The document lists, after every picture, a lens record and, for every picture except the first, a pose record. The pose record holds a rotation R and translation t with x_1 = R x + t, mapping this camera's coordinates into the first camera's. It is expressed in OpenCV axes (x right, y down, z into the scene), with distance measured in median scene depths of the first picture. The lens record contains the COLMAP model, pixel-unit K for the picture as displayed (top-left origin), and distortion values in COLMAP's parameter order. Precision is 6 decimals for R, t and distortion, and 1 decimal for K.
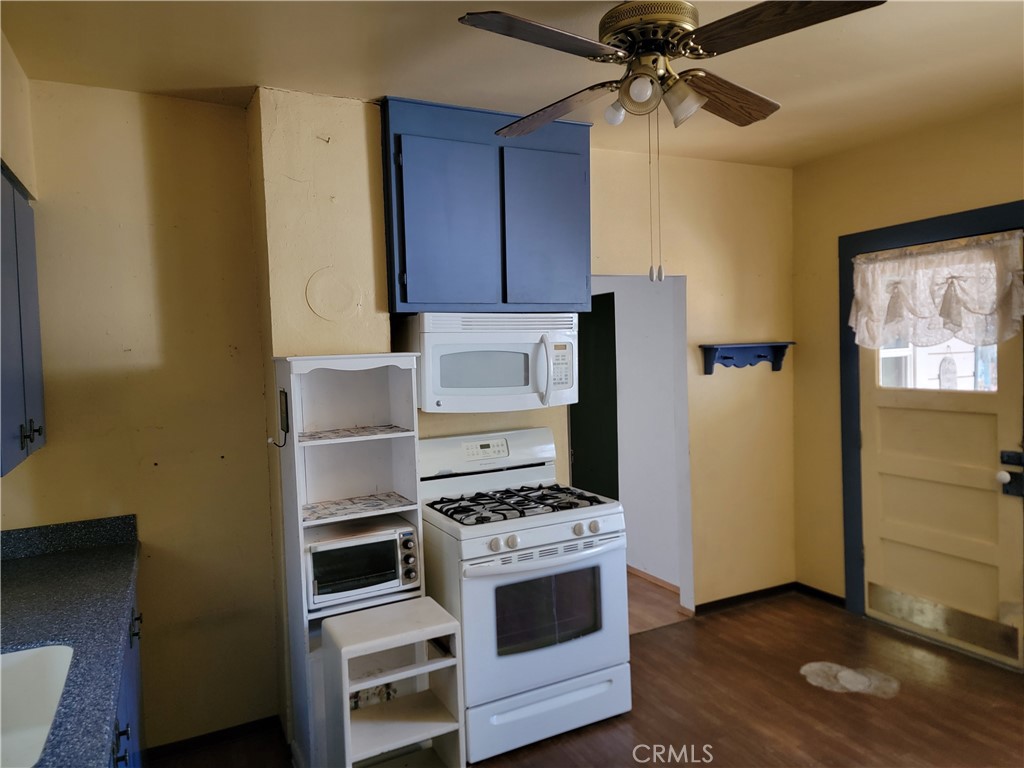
lens RADIAL K [[711.0, 0, 512.0], [0, 711.0, 384.0], [0, 0, 1]] dist [0.107650, -0.000661]
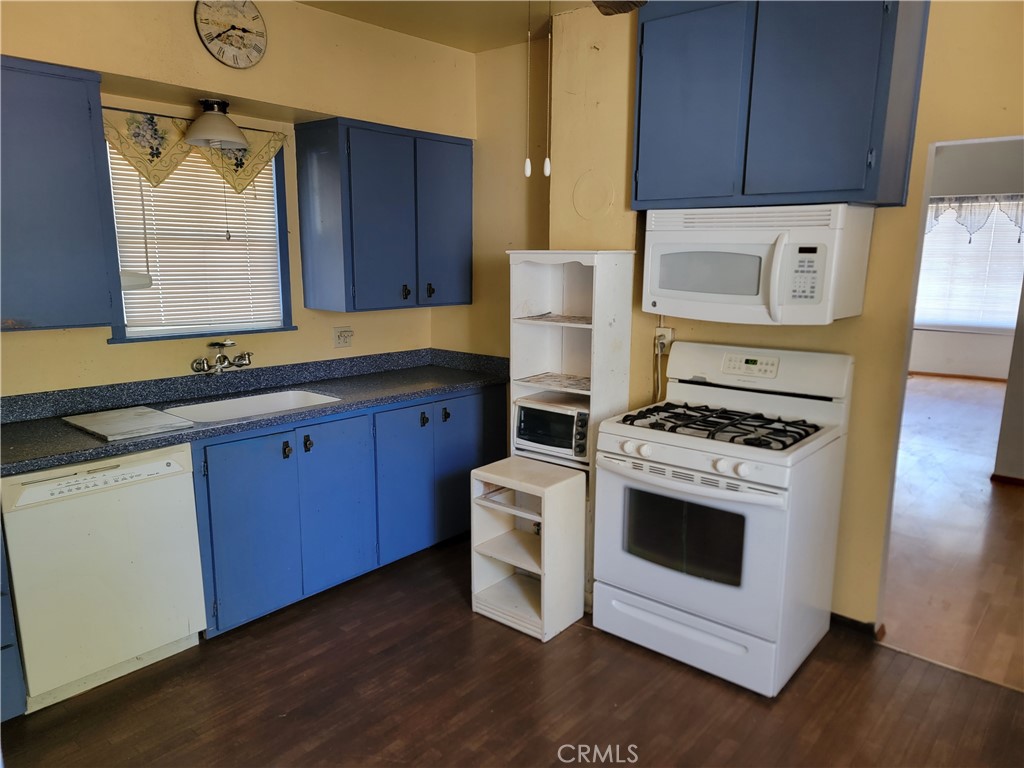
lens RADIAL K [[711.0, 0, 512.0], [0, 711.0, 384.0], [0, 0, 1]] dist [0.107650, -0.000661]
pose [[0.395607, 0.202984, -0.895708, 0.734104], [-0.070513, 0.979105, 0.190740, -0.039812], [0.915709, -0.012299, 0.401654, 0.410056]]
